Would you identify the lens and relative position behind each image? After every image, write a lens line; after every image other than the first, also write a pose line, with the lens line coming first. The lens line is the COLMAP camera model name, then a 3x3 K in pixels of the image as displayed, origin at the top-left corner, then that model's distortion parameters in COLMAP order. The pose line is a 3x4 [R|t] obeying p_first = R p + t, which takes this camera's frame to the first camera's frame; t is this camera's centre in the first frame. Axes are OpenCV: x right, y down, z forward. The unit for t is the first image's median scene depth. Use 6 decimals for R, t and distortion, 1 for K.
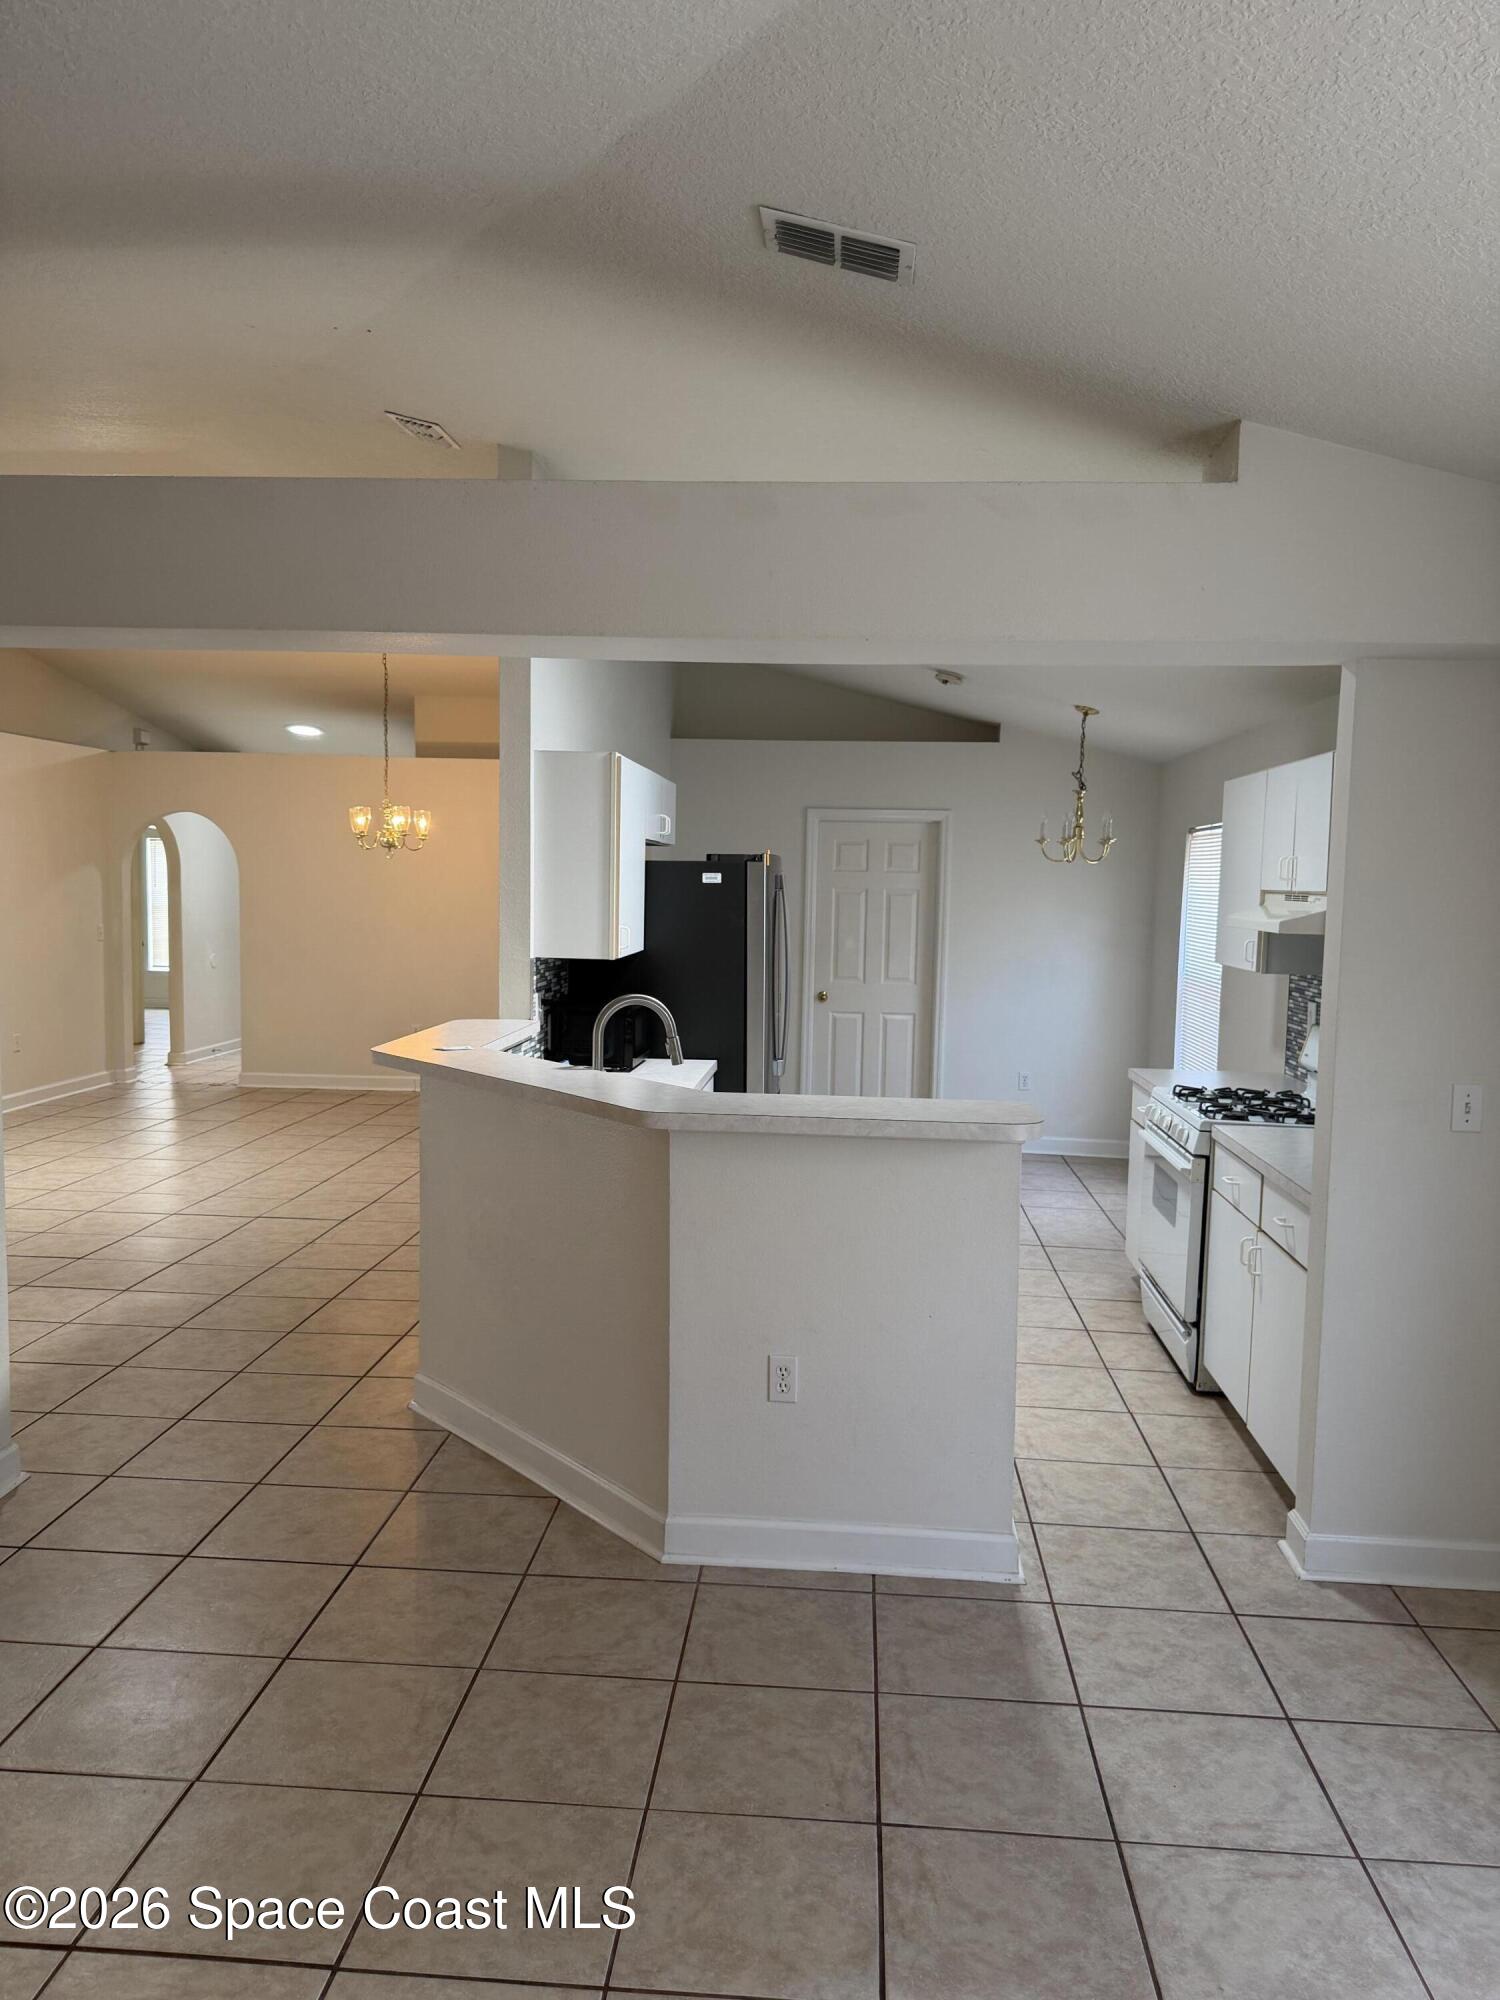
lens RADIAL K [[1420.6, 0, 771.4], [0, 1420.6, 1030.2], [0, 0, 1]] dist [0.179849, -0.368541]
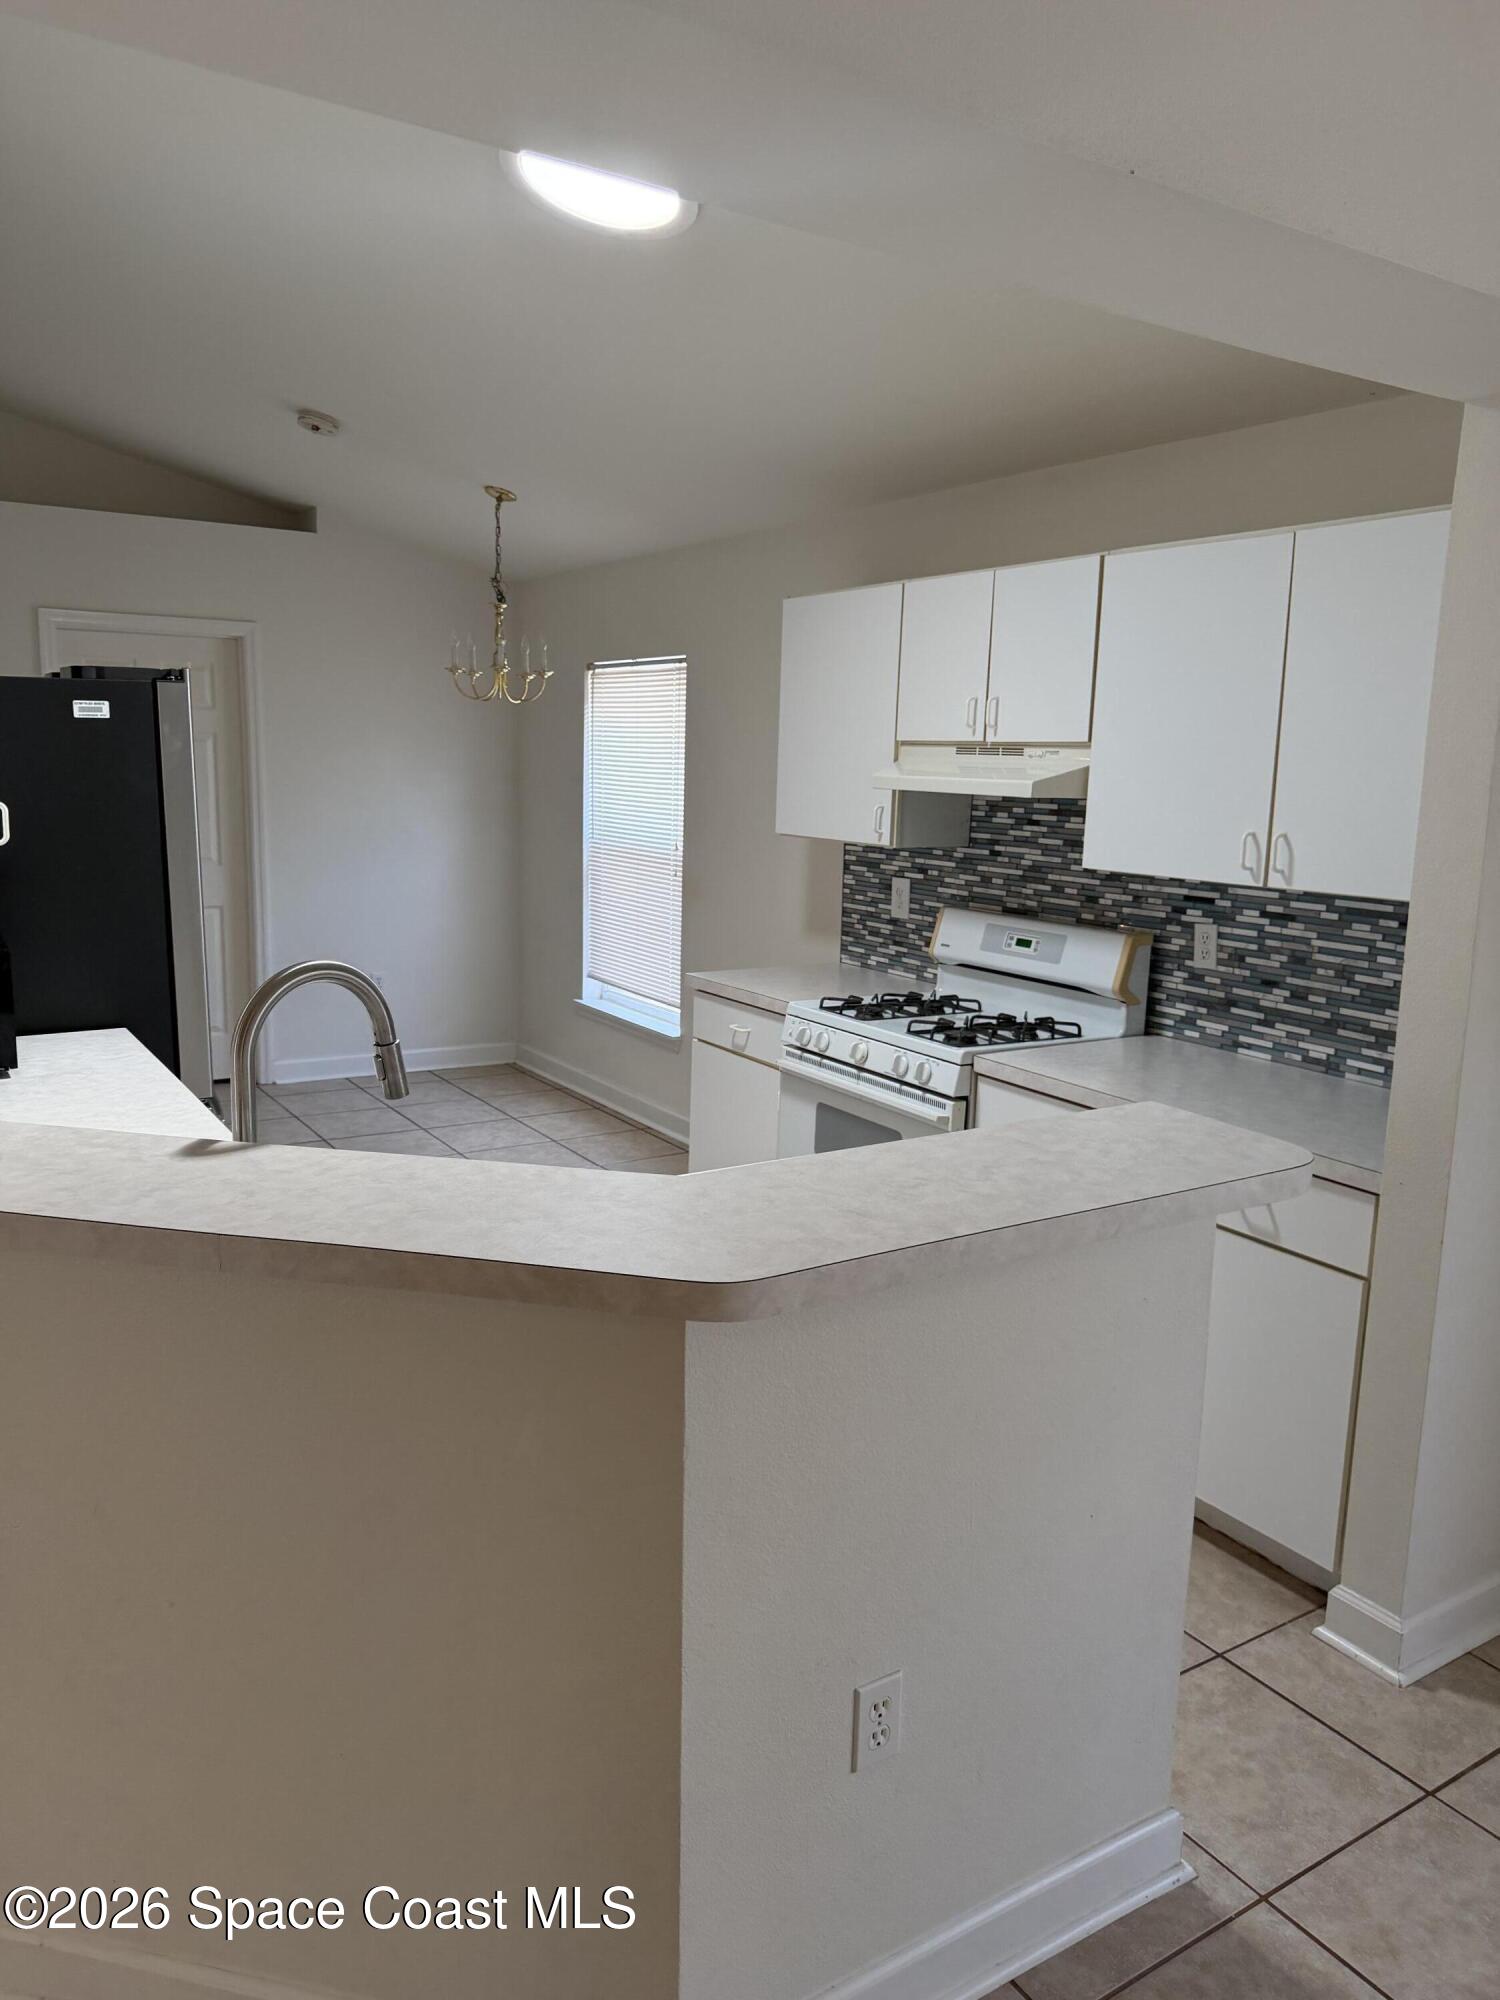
lens RADIAL K [[1413.8, 0, 750.4], [0, 1413.8, 1016.4], [0, 0, 1]] dist [0.080192, -0.085290]
pose [[0.802088, -0.111515, 0.586701, -0.220755], [0.055451, 0.992074, 0.112756, -0.044983], [-0.594625, -0.057907, 0.801915, 0.479794]]
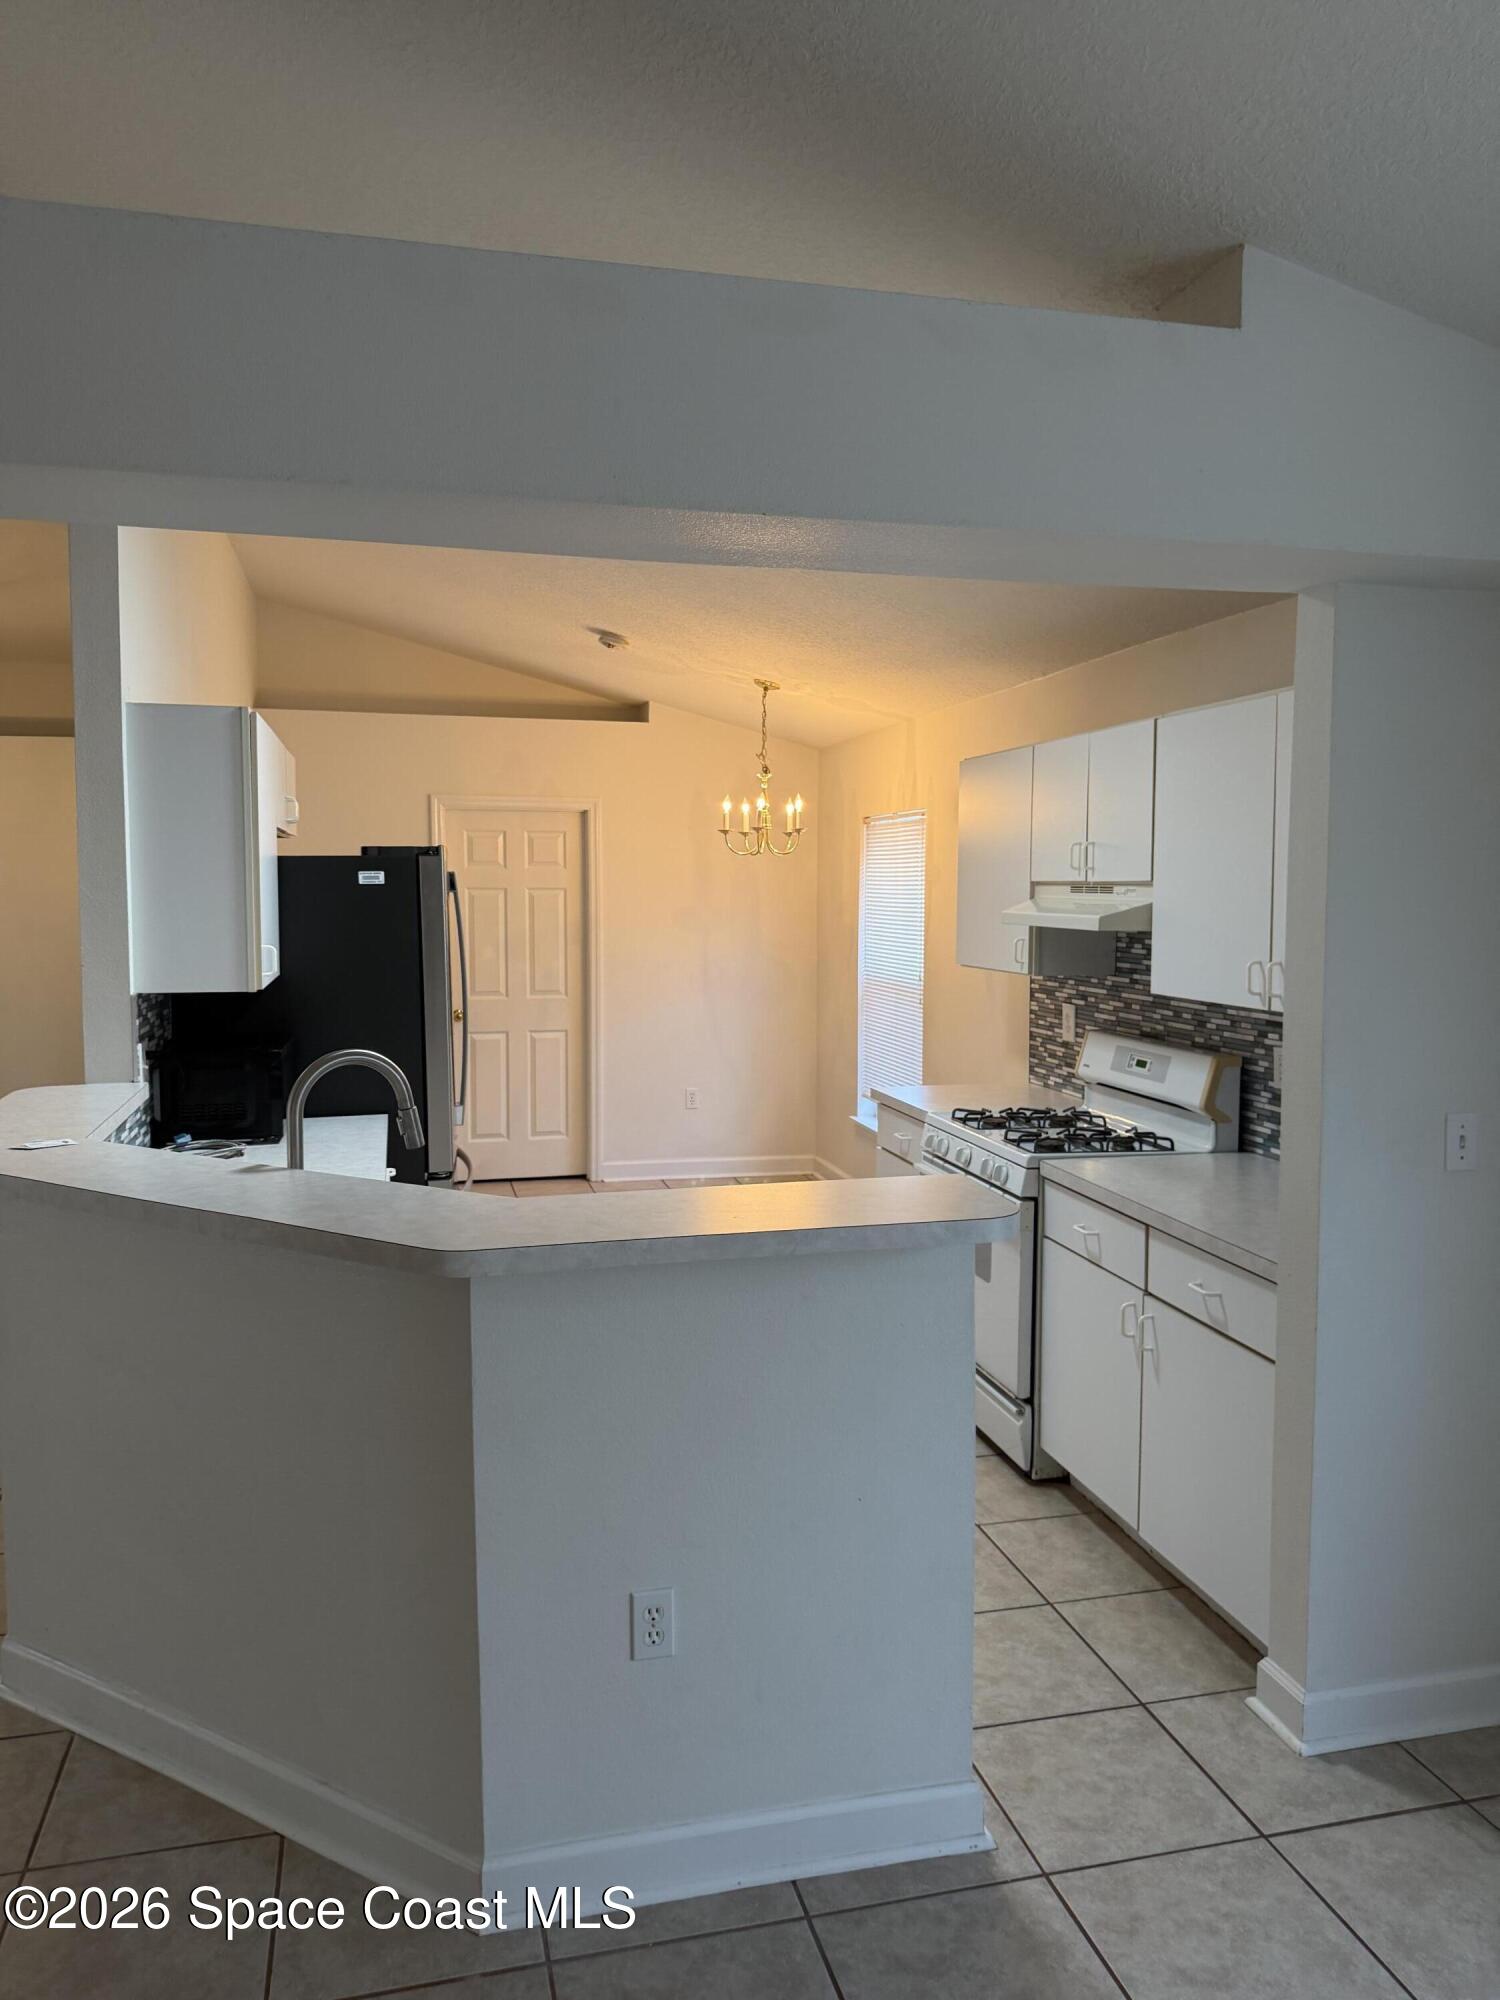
lens RADIAL K [[1428.2, 0, 742.6], [0, 1428.2, 1001.0], [0, 0, 1]] dist [0.033887, -0.043763]
pose [[0.952750, -0.046127, 0.300234, -0.104486], [0.051623, 0.998613, -0.010393, -0.027596], [-0.299338, 0.025401, 0.953809, 0.258611]]
